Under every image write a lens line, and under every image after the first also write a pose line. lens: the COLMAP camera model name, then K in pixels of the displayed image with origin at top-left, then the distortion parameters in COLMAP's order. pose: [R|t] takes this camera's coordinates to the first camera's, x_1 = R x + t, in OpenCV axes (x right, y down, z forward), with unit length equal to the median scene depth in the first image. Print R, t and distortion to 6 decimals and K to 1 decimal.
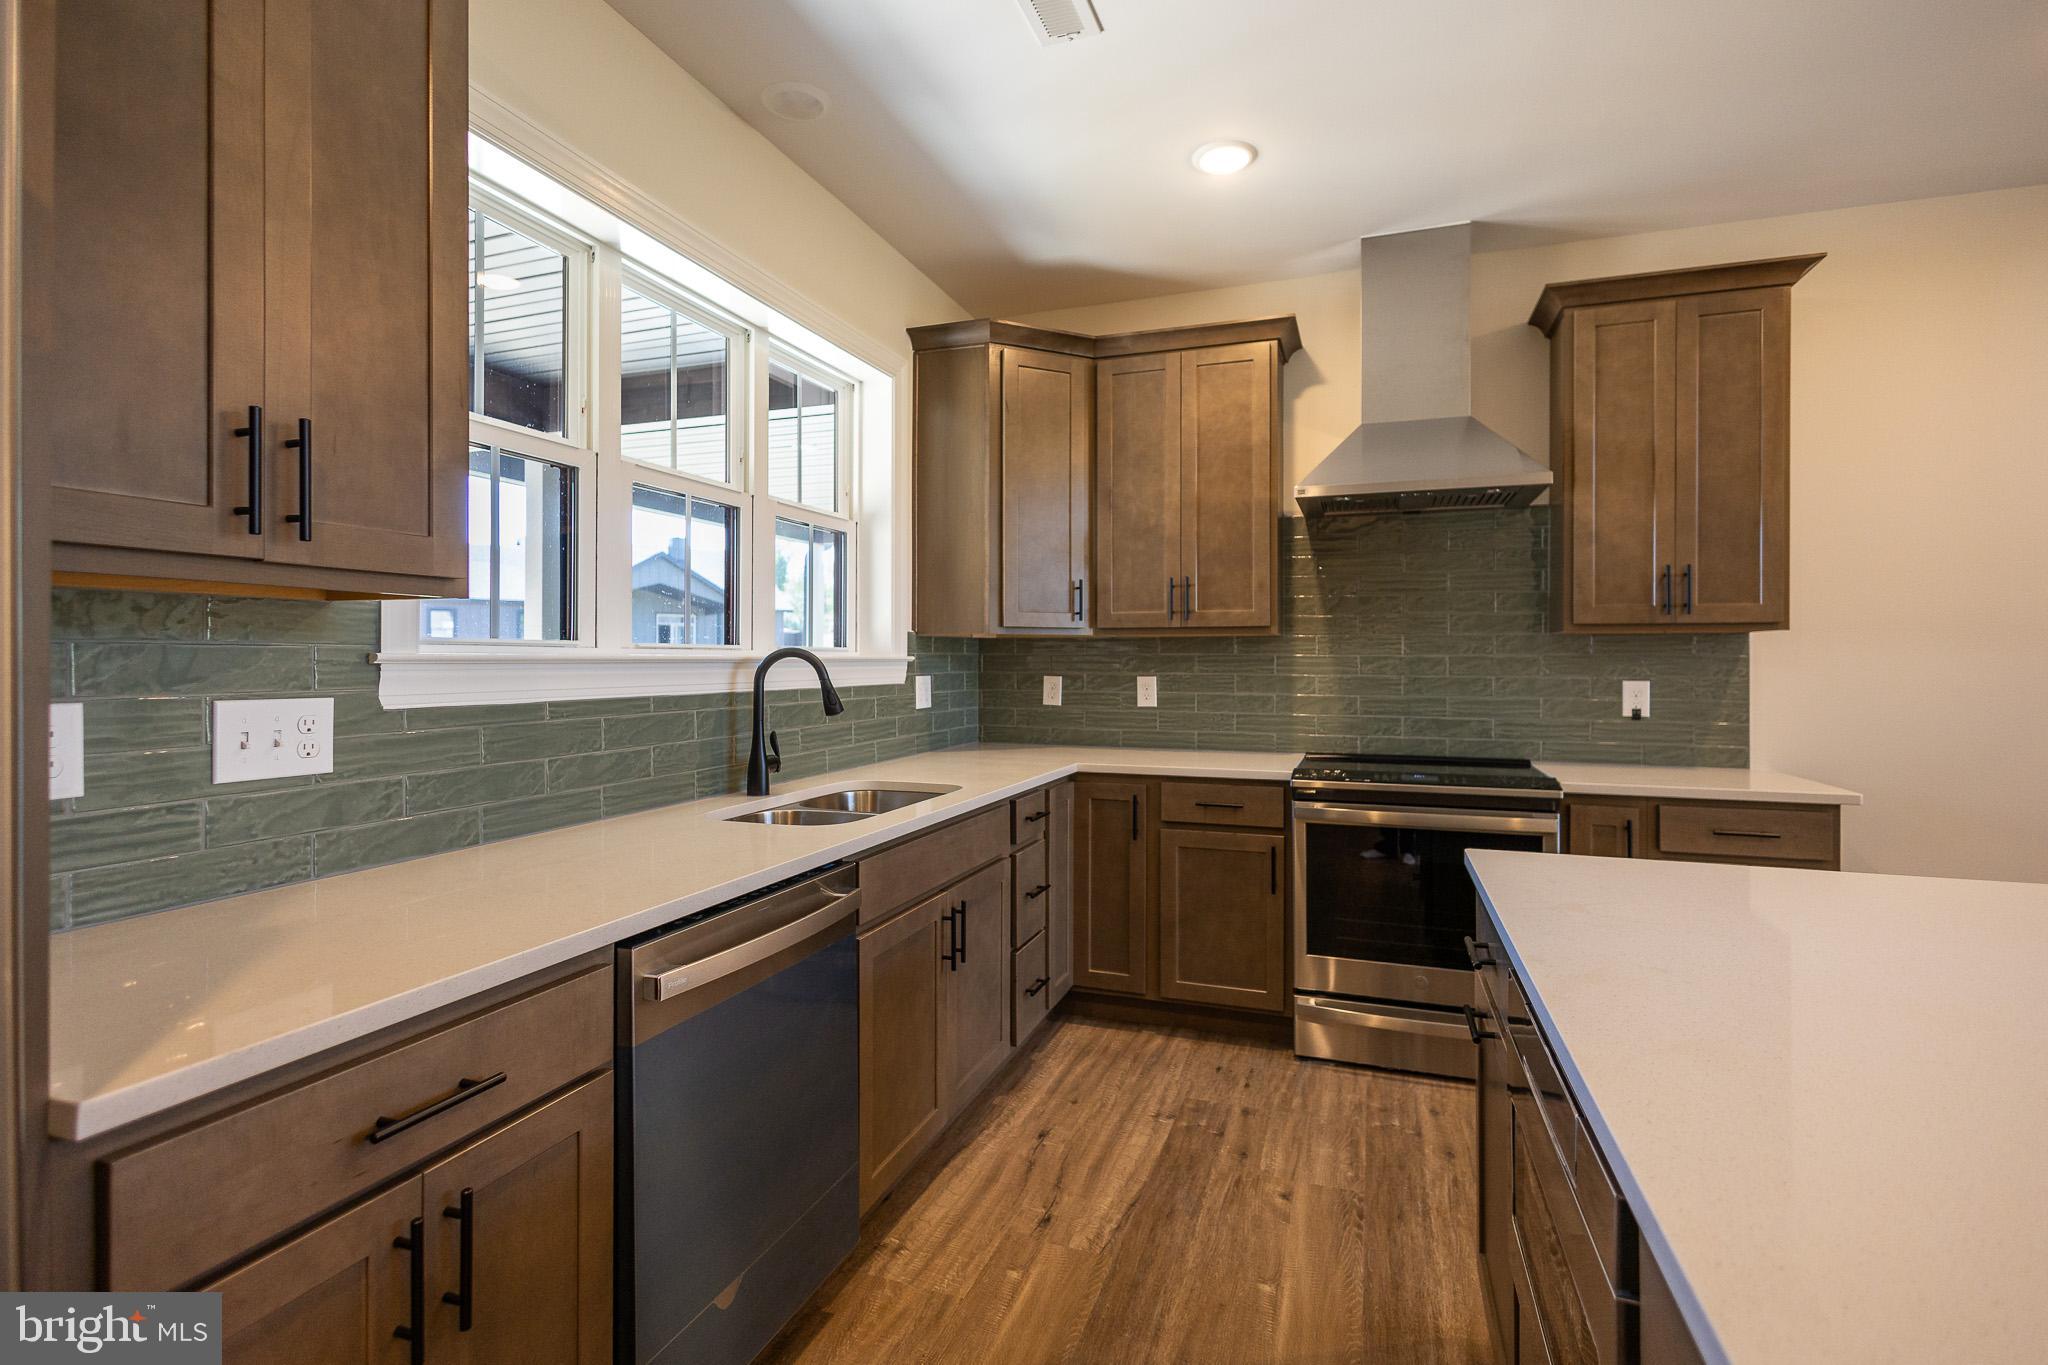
lens RADIAL K [[992.7, 0, 994.0], [0, 992.7, 661.4], [0, 0, 1]] dist [0.000616, 0.000265]
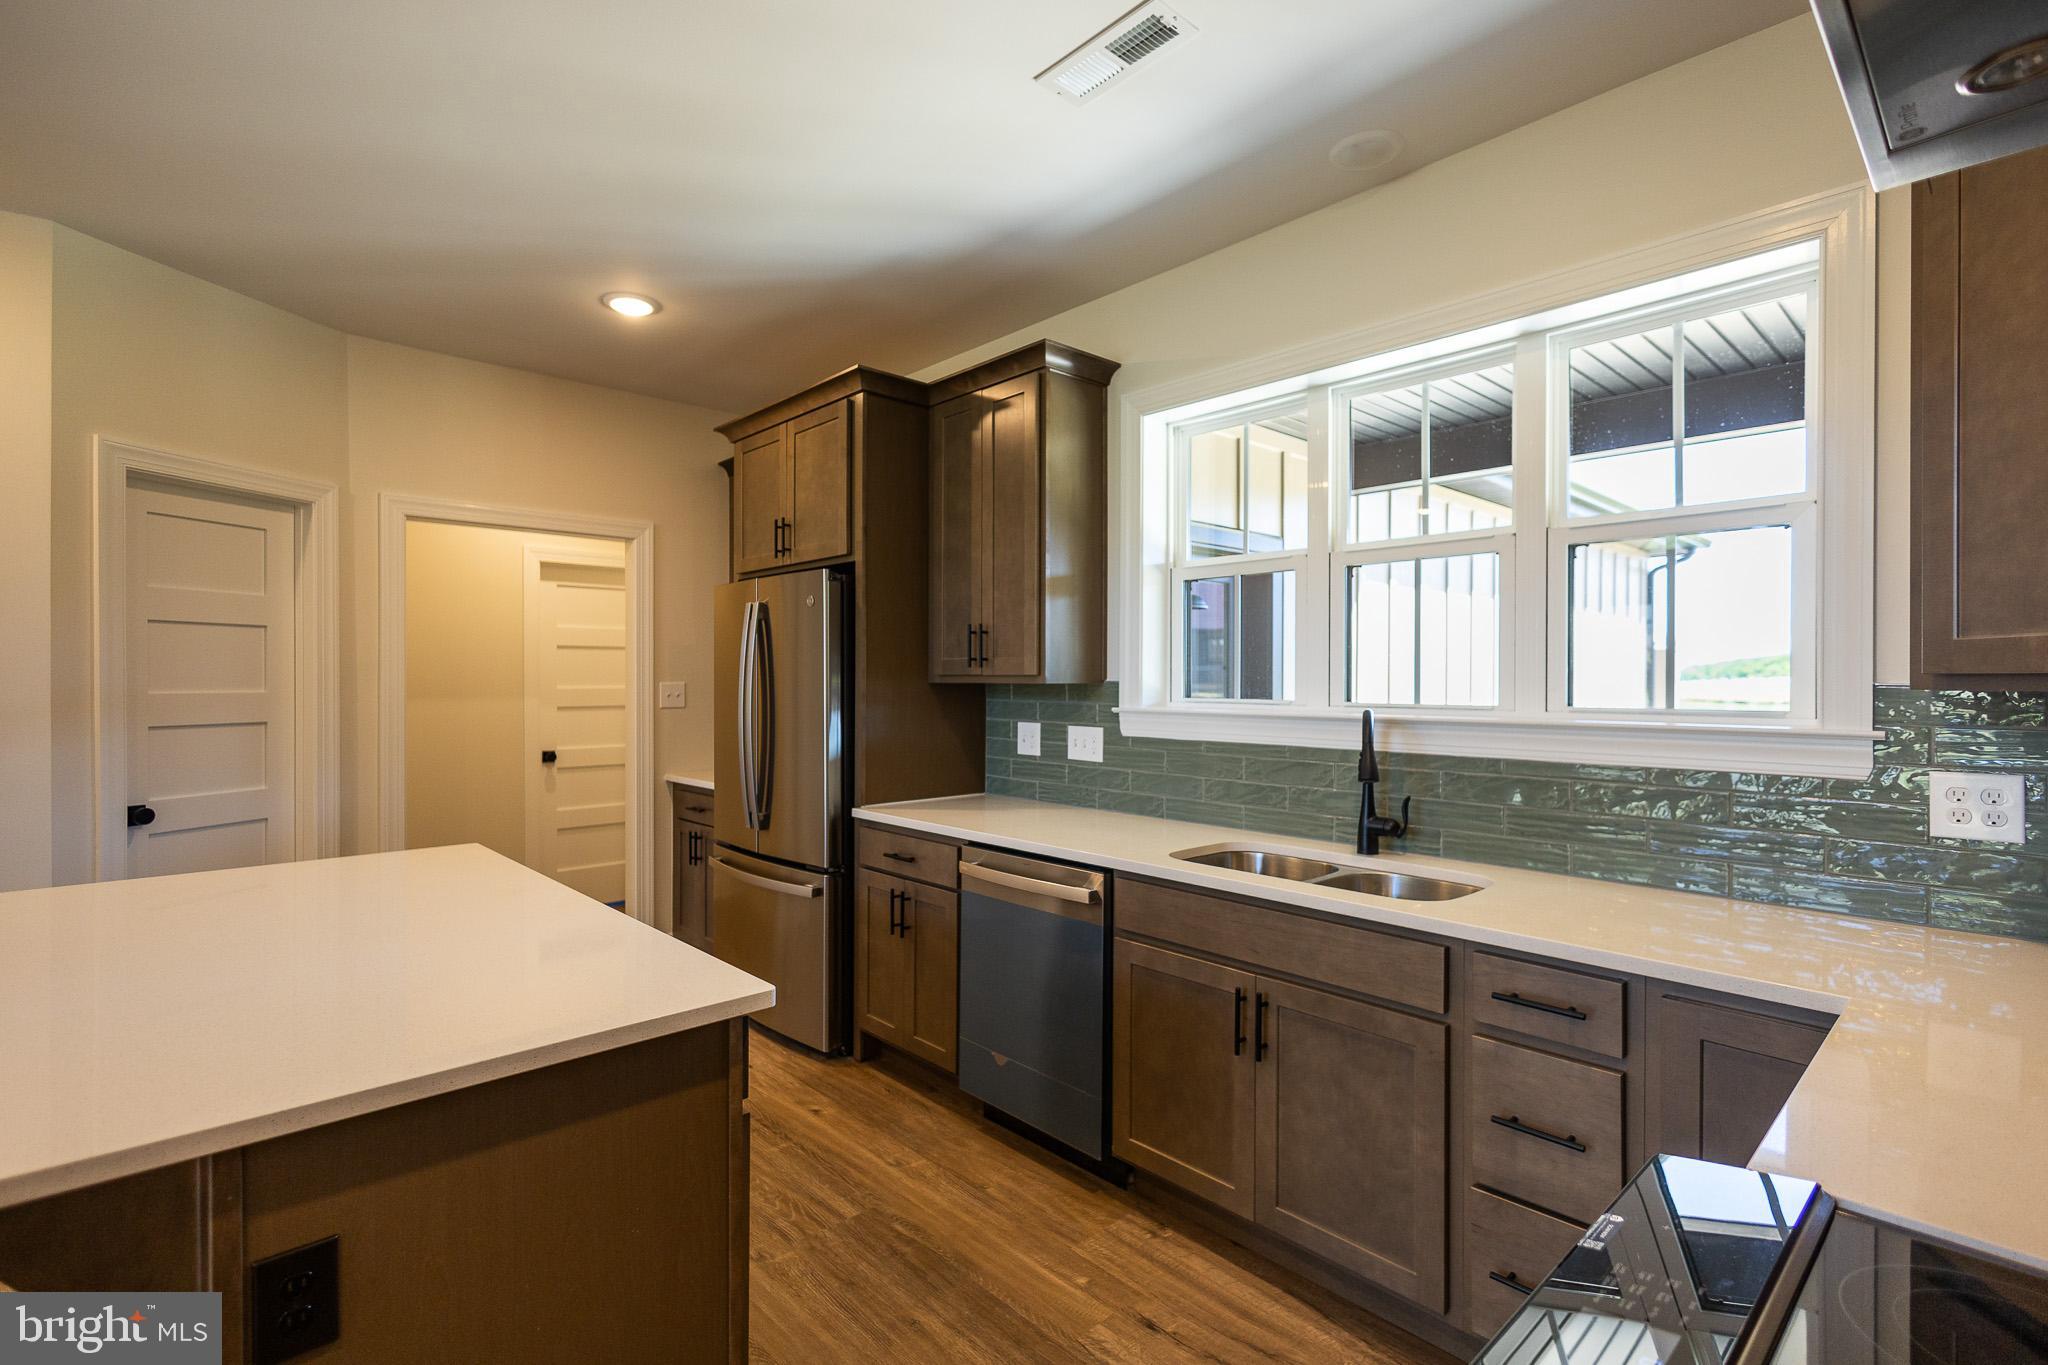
lens RADIAL K [[925.0, 0, 1024.0], [0, 925.0, 682.5], [0, 0, 1]] dist [0.000211, 0.000008]
pose [[-0.448778, -0.000261, -0.893643, 0.858582], [-0.003568, 0.999993, 0.001499, -0.045721], [0.893636, 0.003861, -0.448776, 1.239180]]
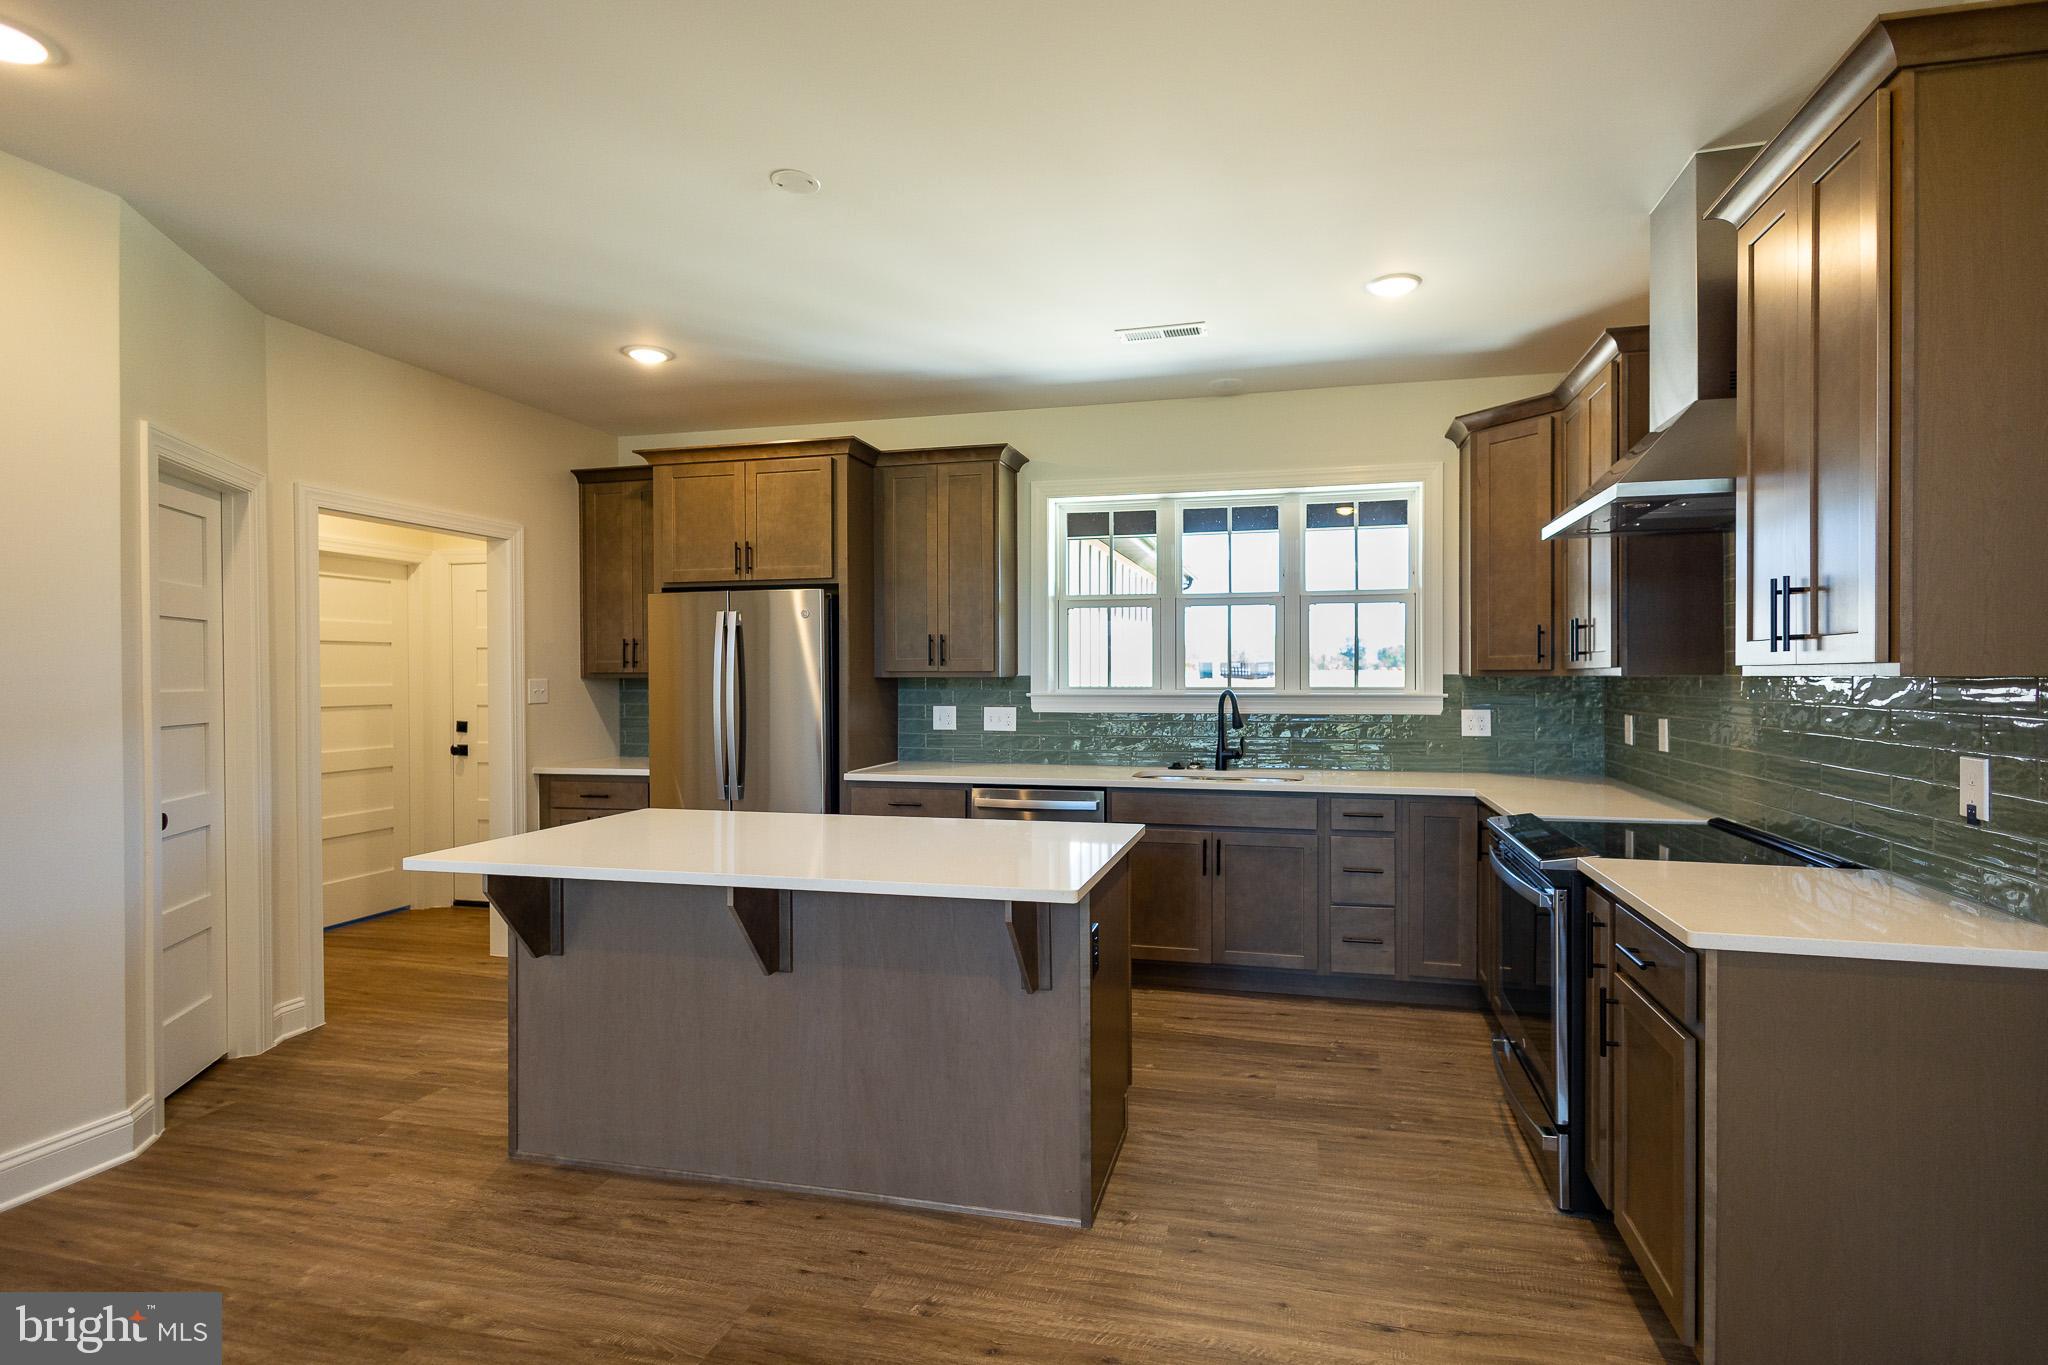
lens RADIAL K [[938.7, 0, 1024.0], [0, 938.7, 682.5], [0, 0, 1]] dist [-0.000668, 0.000385]
pose [[0.074135, 0.003740, -0.997241, 1.629753], [0.002071, 0.999990, 0.003904, -0.038168], [0.997246, -0.002355, 0.074126, 0.570047]]
